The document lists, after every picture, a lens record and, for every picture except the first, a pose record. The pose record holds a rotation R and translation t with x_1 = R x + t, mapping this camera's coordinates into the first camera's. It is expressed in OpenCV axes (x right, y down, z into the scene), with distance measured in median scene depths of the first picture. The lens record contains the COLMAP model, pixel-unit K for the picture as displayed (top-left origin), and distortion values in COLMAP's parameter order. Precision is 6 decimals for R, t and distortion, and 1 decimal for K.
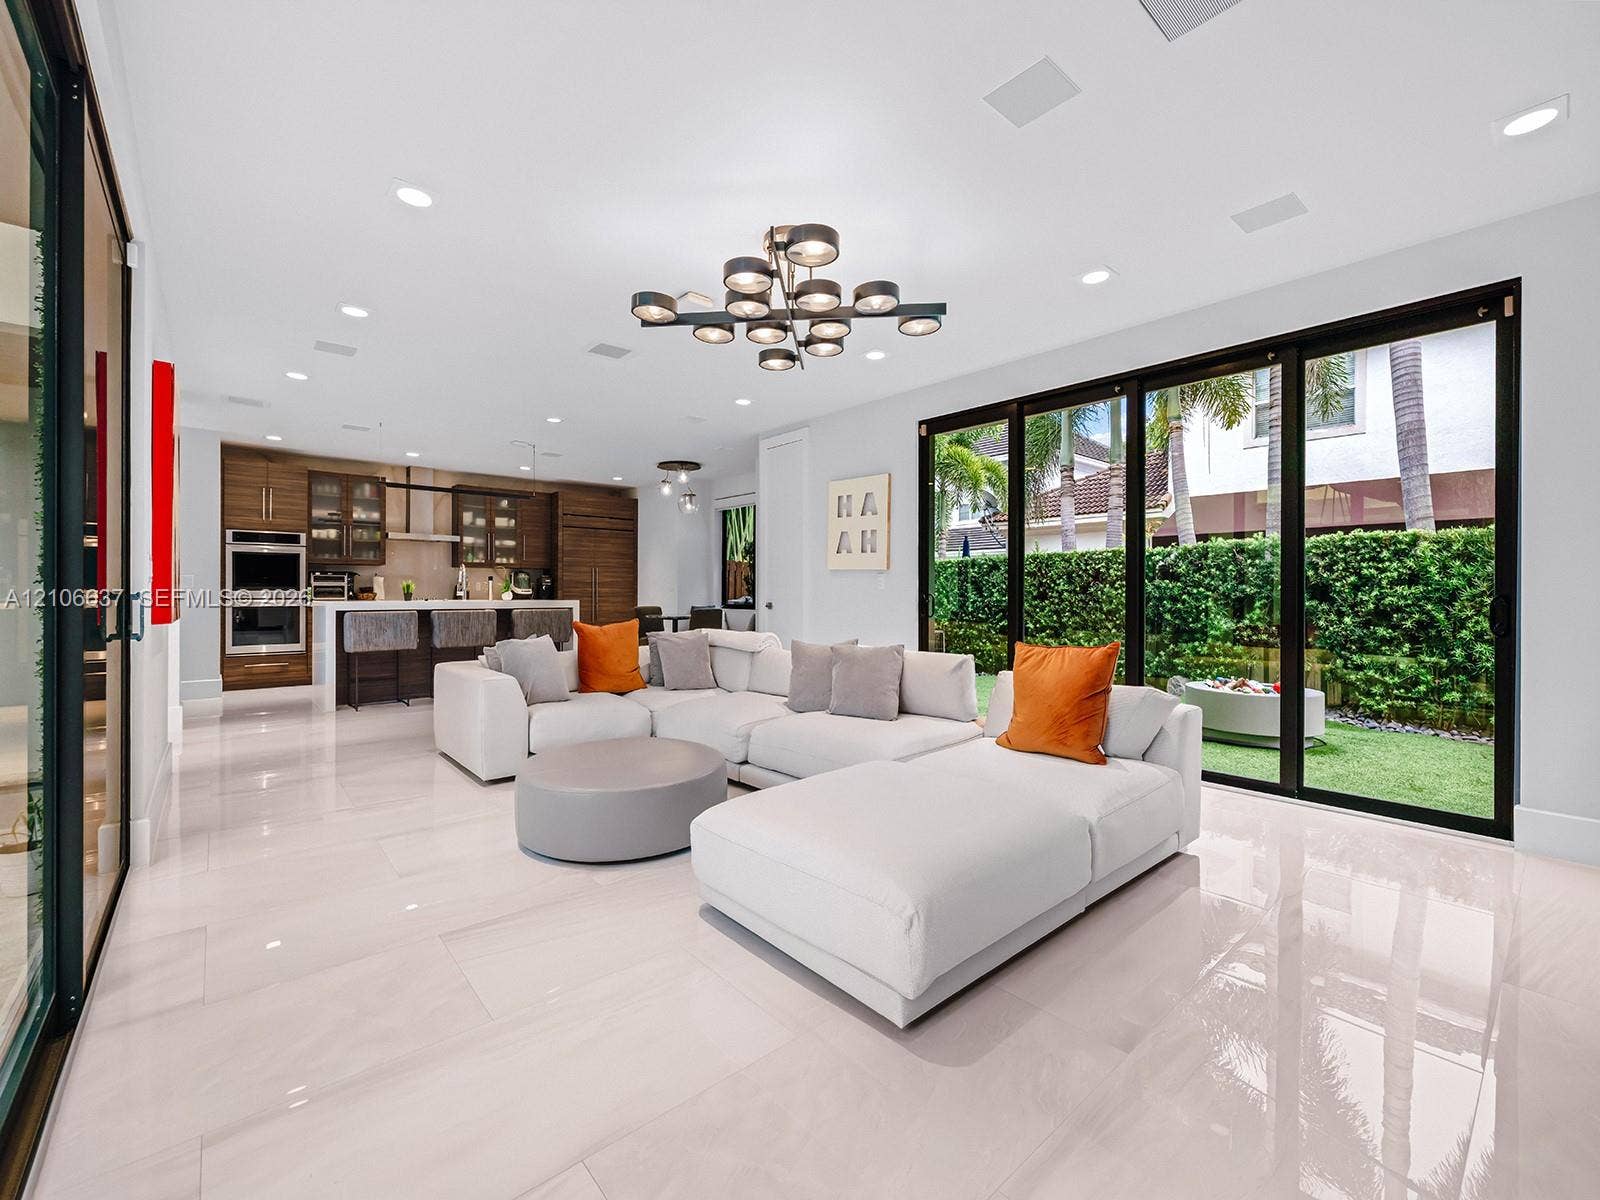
lens RADIAL K [[671.1, 0, 789.6], [0, 671.1, 590.8], [0, 0, 1]] dist [-0.003223, -0.000330]
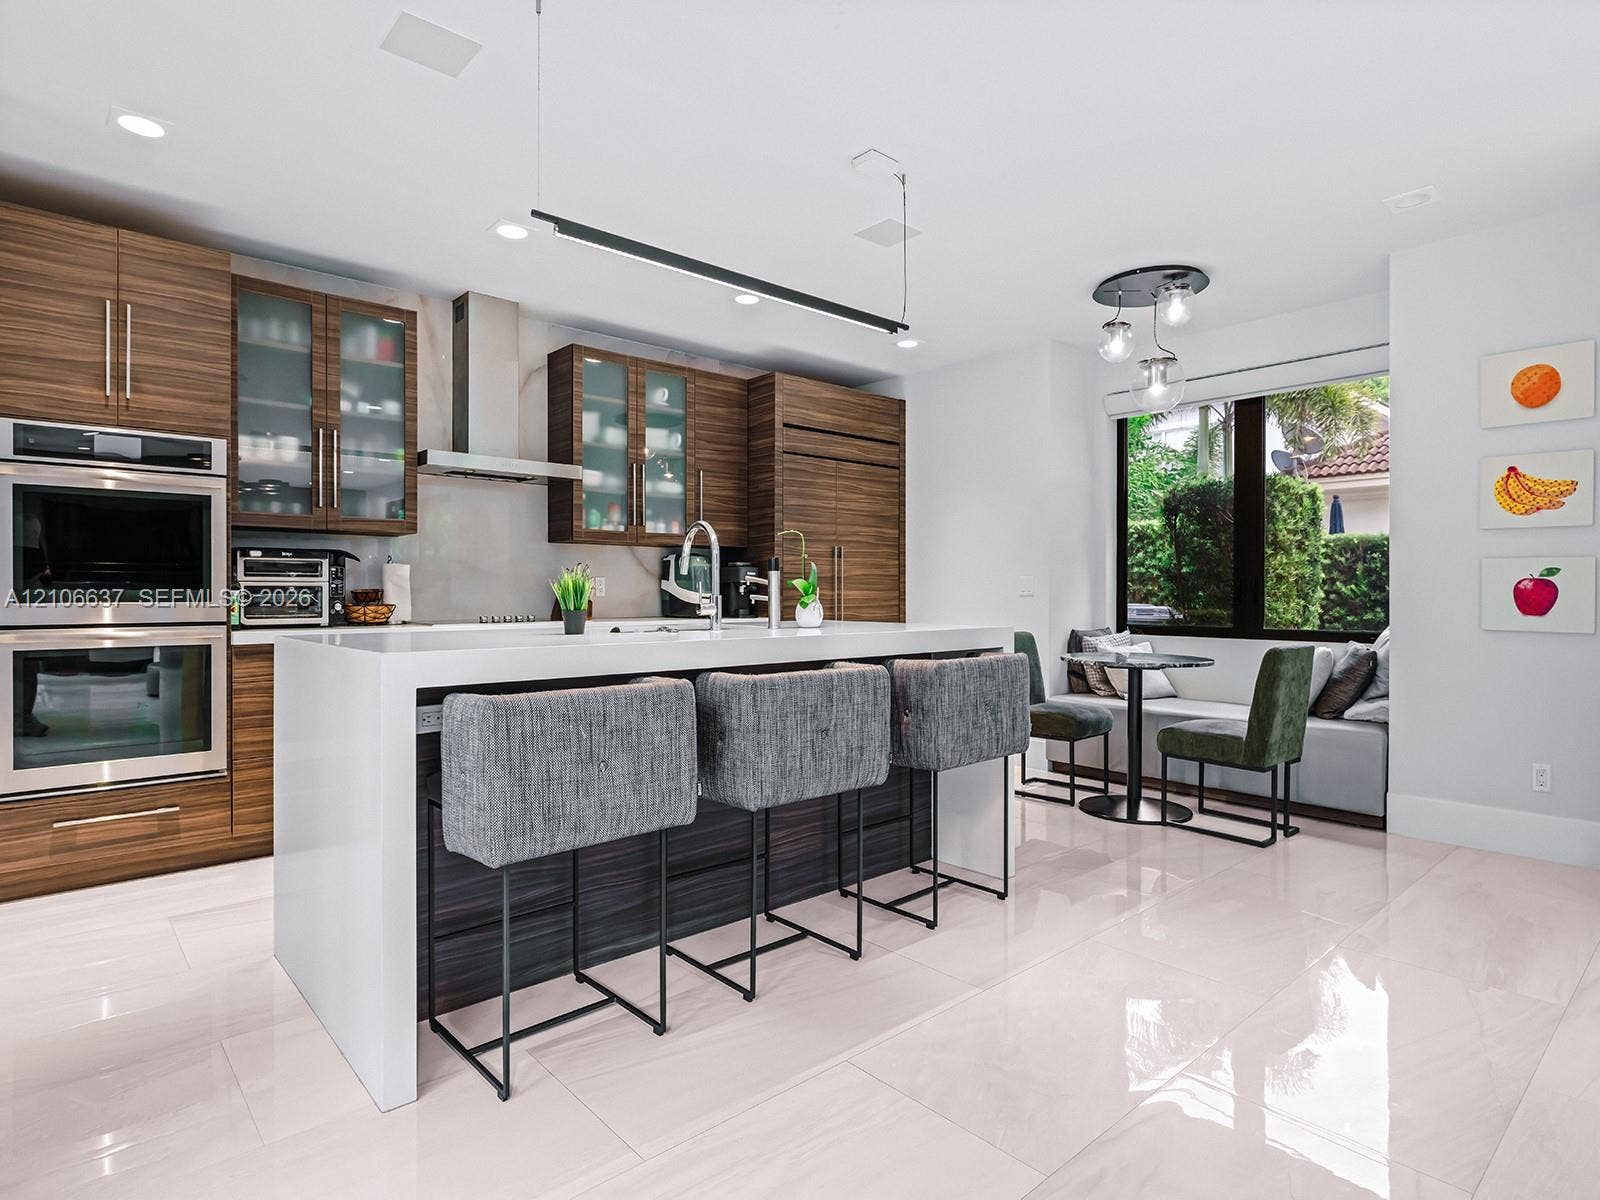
lens RADIAL K [[866.5, 0, 795.9], [0, 866.5, 592.8], [0, 0, 1]] dist [0.001481, 0.000400]
pose [[0.999862, -0.003210, 0.016302, -0.420268], [0.003162, 0.999991, 0.002952, -0.004876], [-0.016311, -0.002900, 0.999863, 0.524557]]
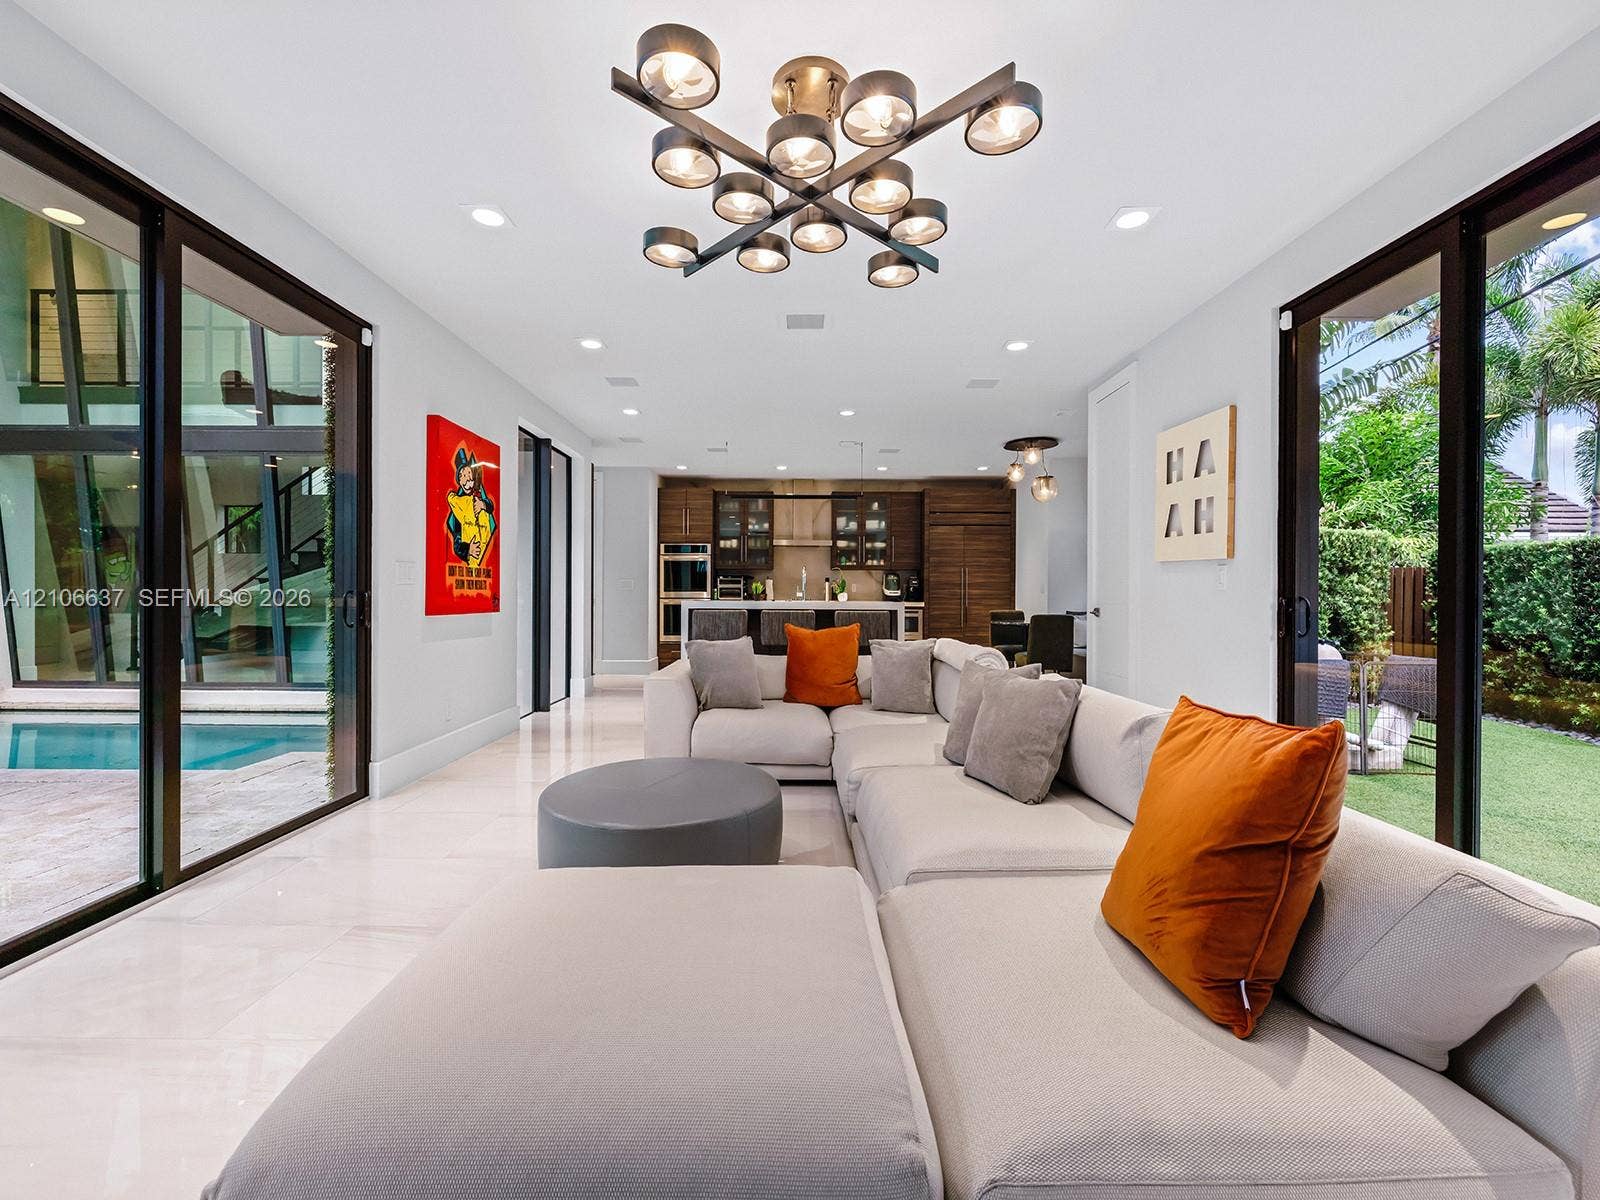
lens RADIAL K [[671.1, 0, 789.6], [0, 671.1, 590.8], [0, 0, 1]] dist [-0.003223, -0.000330]
pose [[0.753772, 0.000688, -0.657136, 0.174227], [-0.003572, 0.999989, -0.003049, 0.001526], [0.657126, 0.004646, 0.753766, 0.182448]]
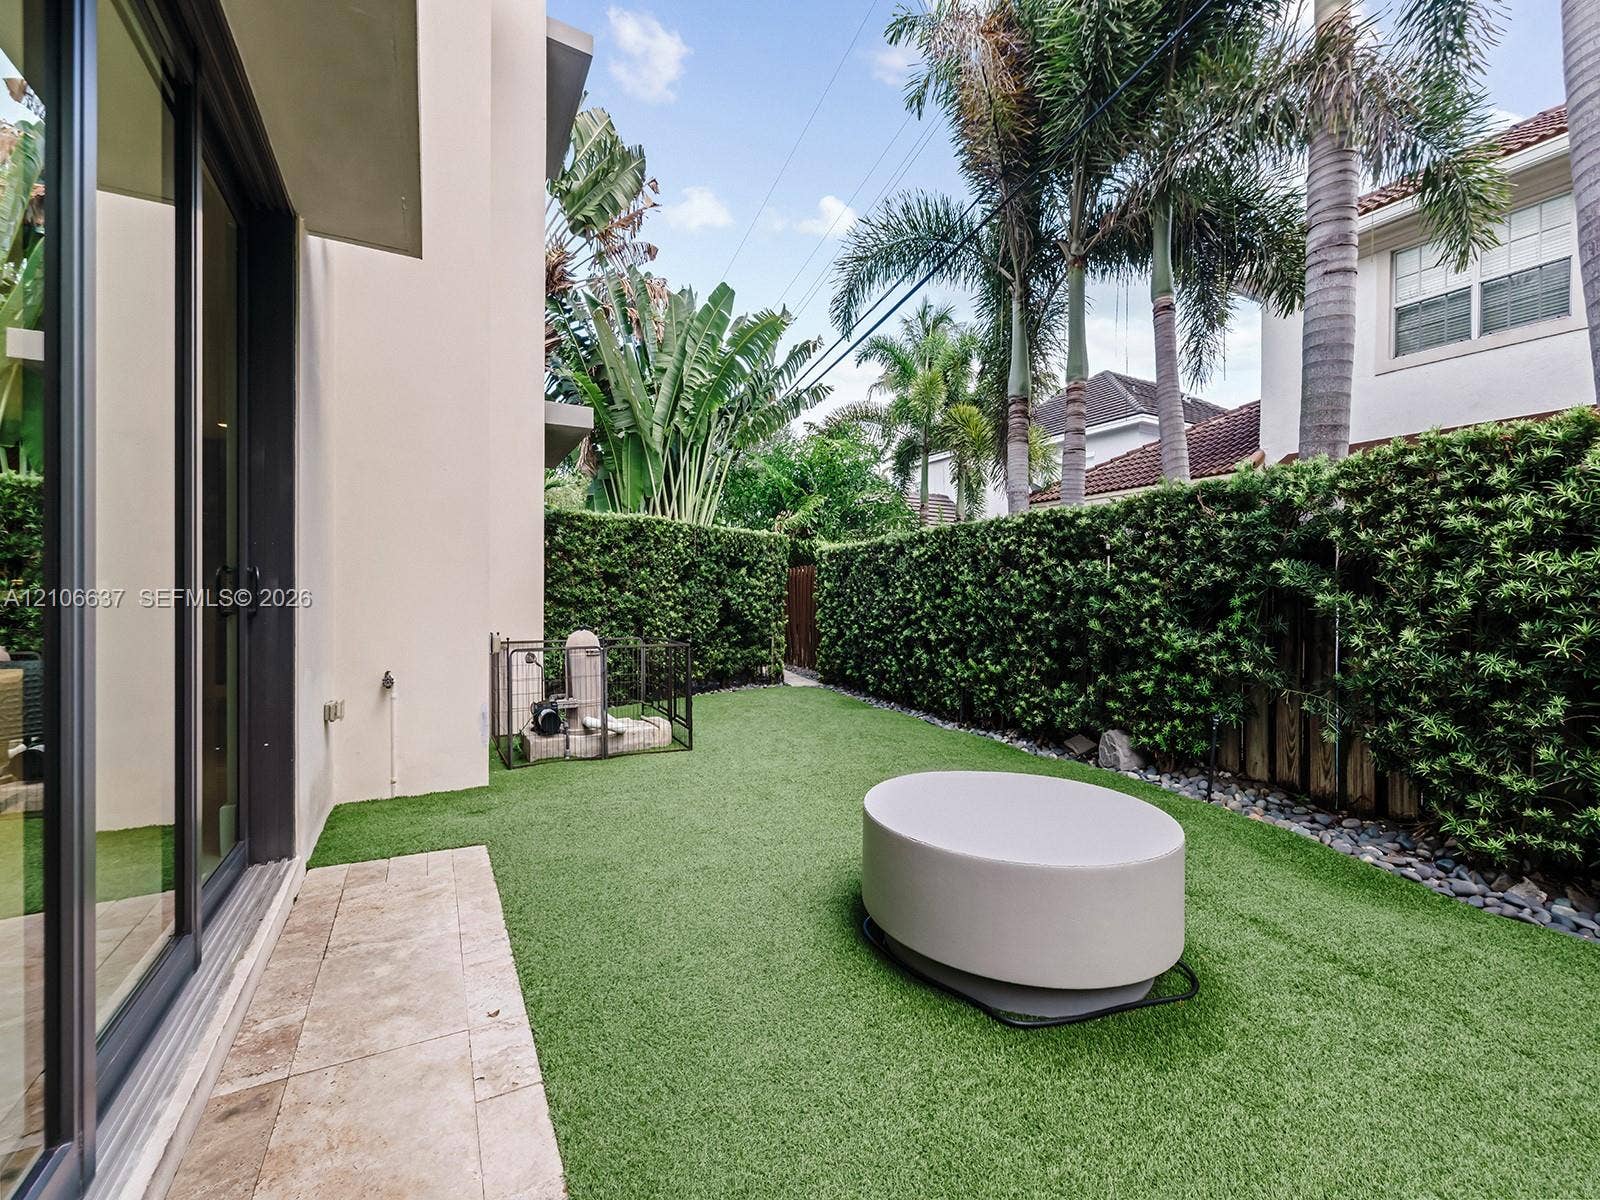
lens RADIAL K [[667.0, 0, 793.7], [0, 667.0, 599.1], [0, 0, 1]] dist [-0.000917, -0.000082]
pose [[0.978517, 0.002707, -0.206147, 0.460721], [-0.002008, 0.999992, 0.003601, 0.016757], [0.206155, -0.003109, 0.978514, 0.427609]]
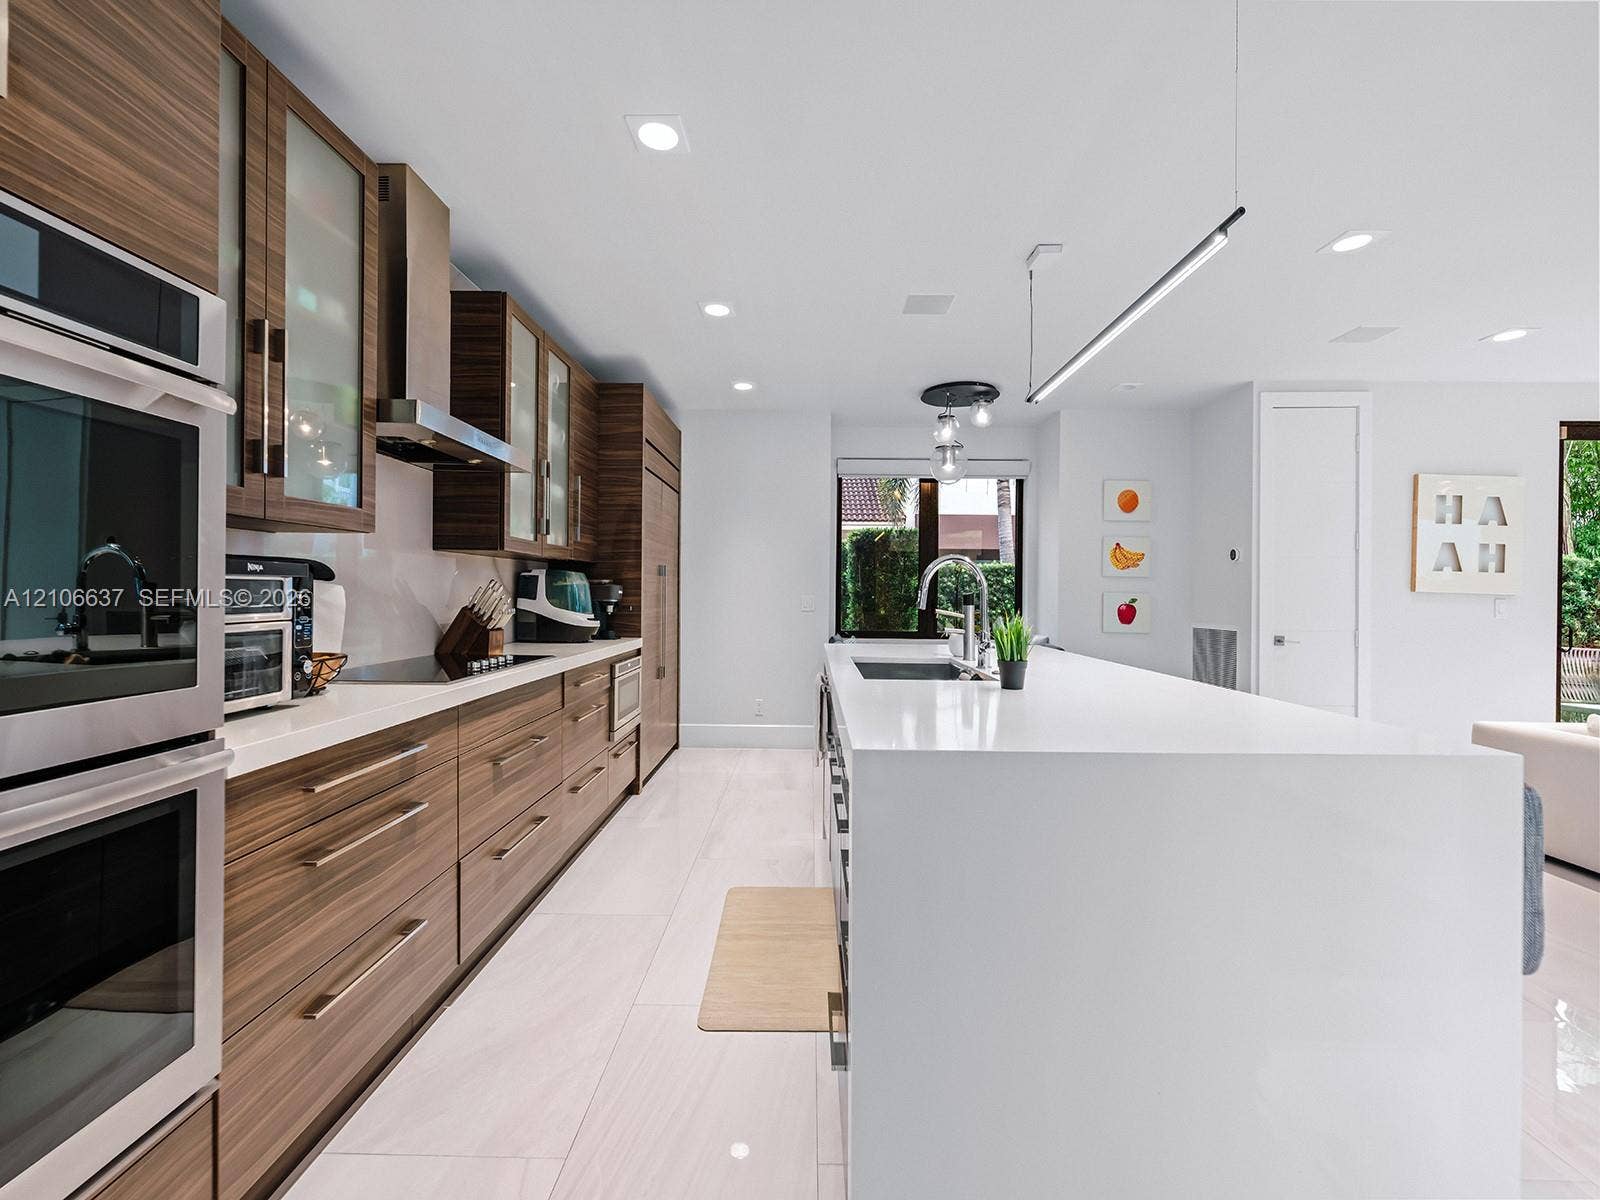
lens RADIAL K [[667.4, 0, 797.3], [0, 667.4, 590.9], [0, 0, 1]] dist [-0.002170, 0.000056]
pose [[0.667140, 0.005108, 0.744915, -0.731066], [-0.008112, 0.999967, 0.000408, -0.020645], [-0.744888, -0.006314, 0.667159, 0.784543]]
